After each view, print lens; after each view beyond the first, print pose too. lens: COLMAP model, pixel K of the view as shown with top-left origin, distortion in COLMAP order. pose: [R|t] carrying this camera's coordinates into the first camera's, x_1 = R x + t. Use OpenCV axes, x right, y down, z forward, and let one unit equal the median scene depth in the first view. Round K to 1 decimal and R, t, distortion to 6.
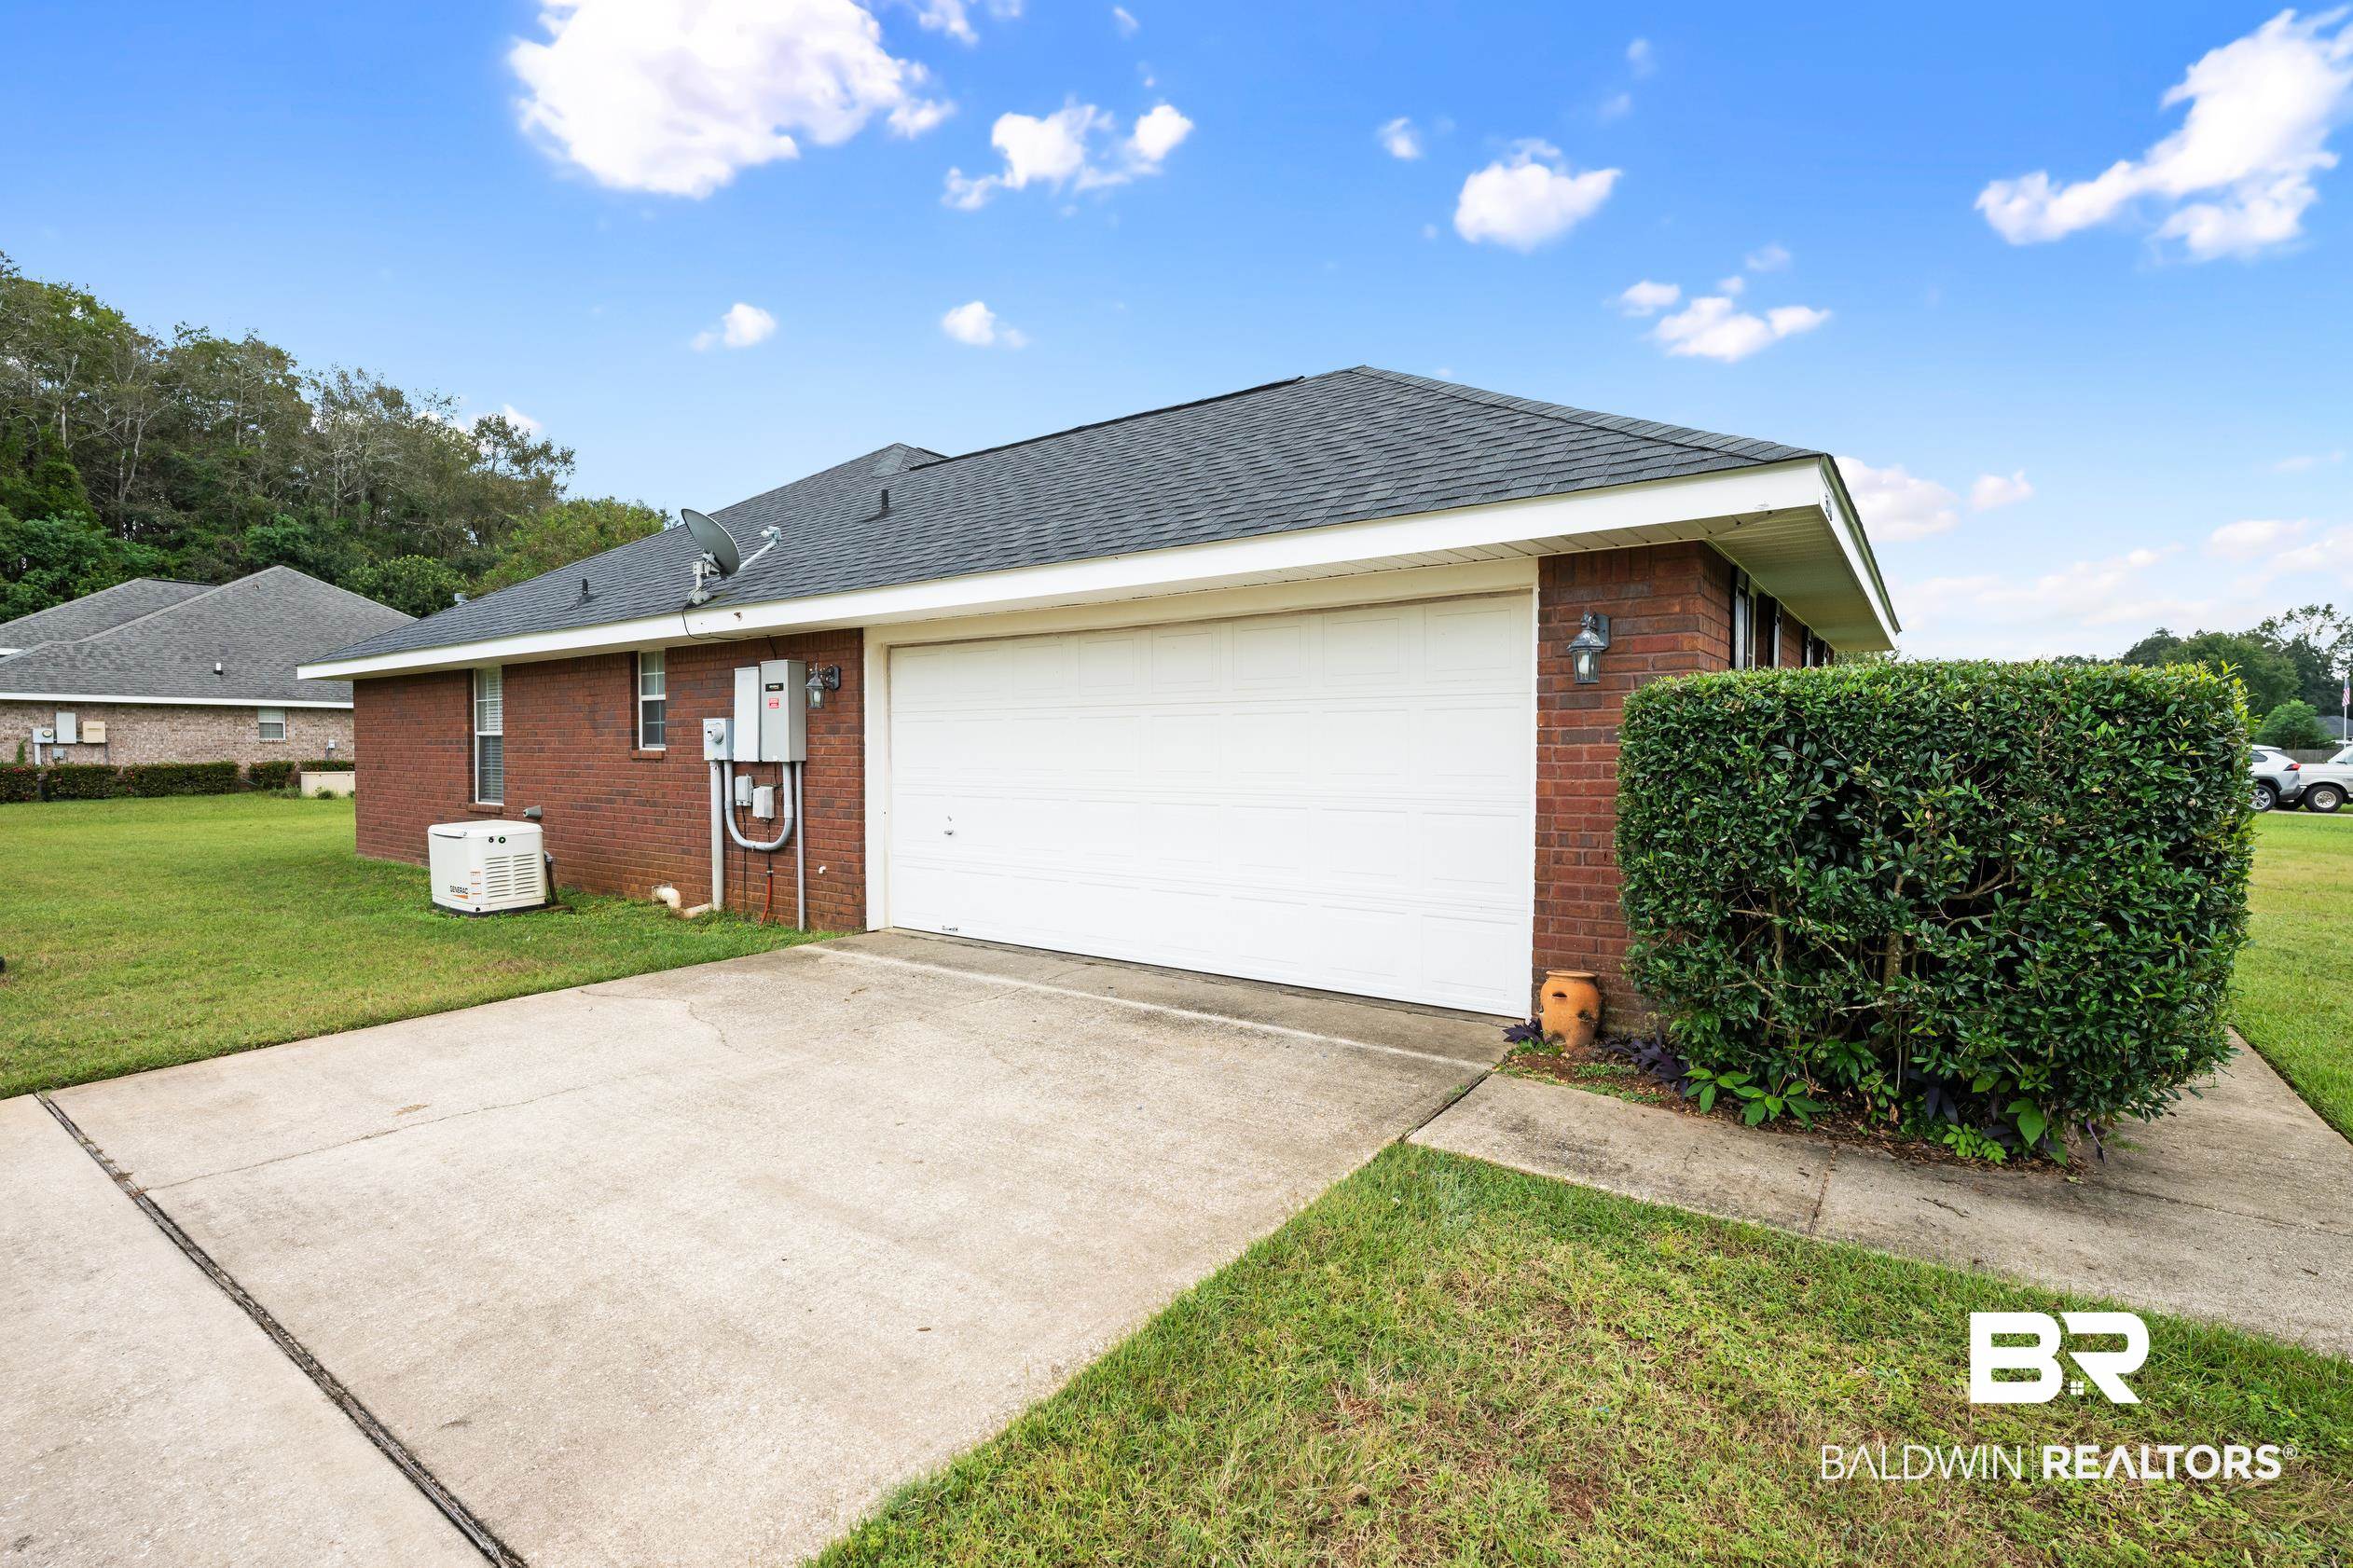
lens RADIAL K [[937.5, 0, 1163.6], [0, 937.5, 795.1], [0, 0, 1]] dist [-0.006073, -0.000216]
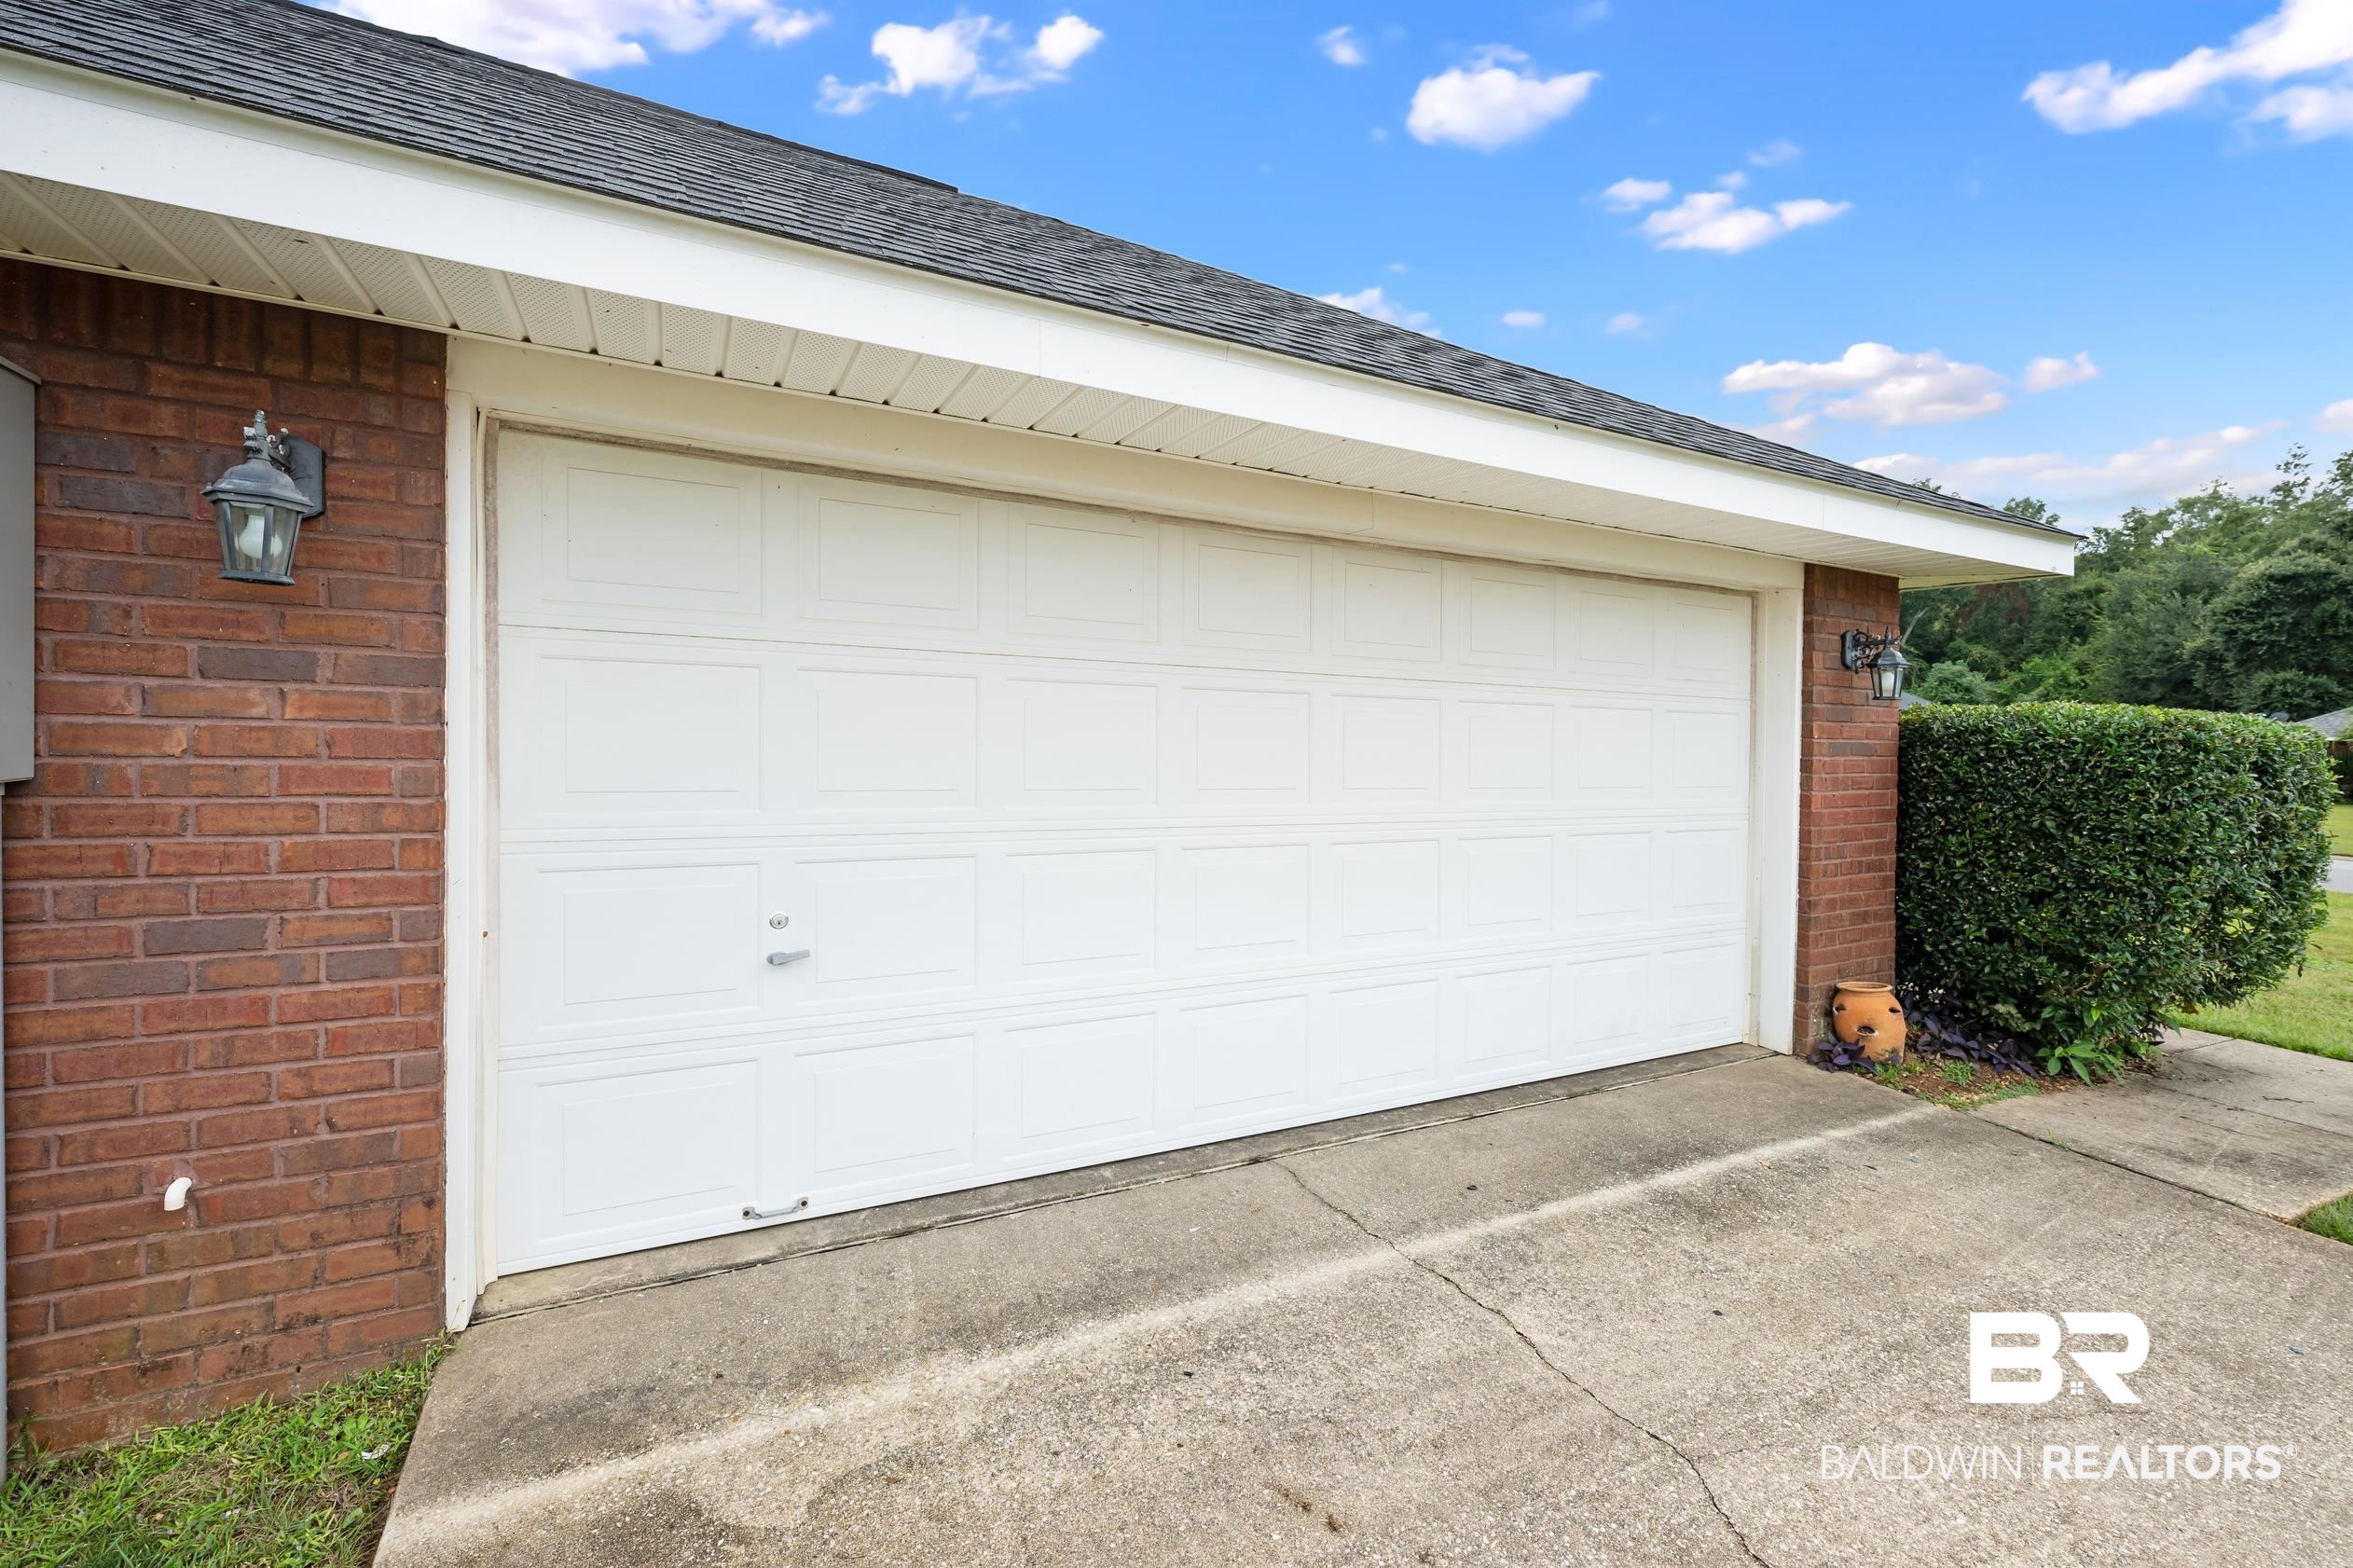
lens RADIAL K [[942.1, 0, 1171.6], [0, 942.1, 766.2], [0, 0, 1]] dist [-0.002852, 0.000299]
pose [[0.510454, -0.019205, 0.859691, -0.800845], [0.017859, 0.999772, 0.011730, -0.068867], [-0.859720, 0.009366, 0.510680, 1.118366]]
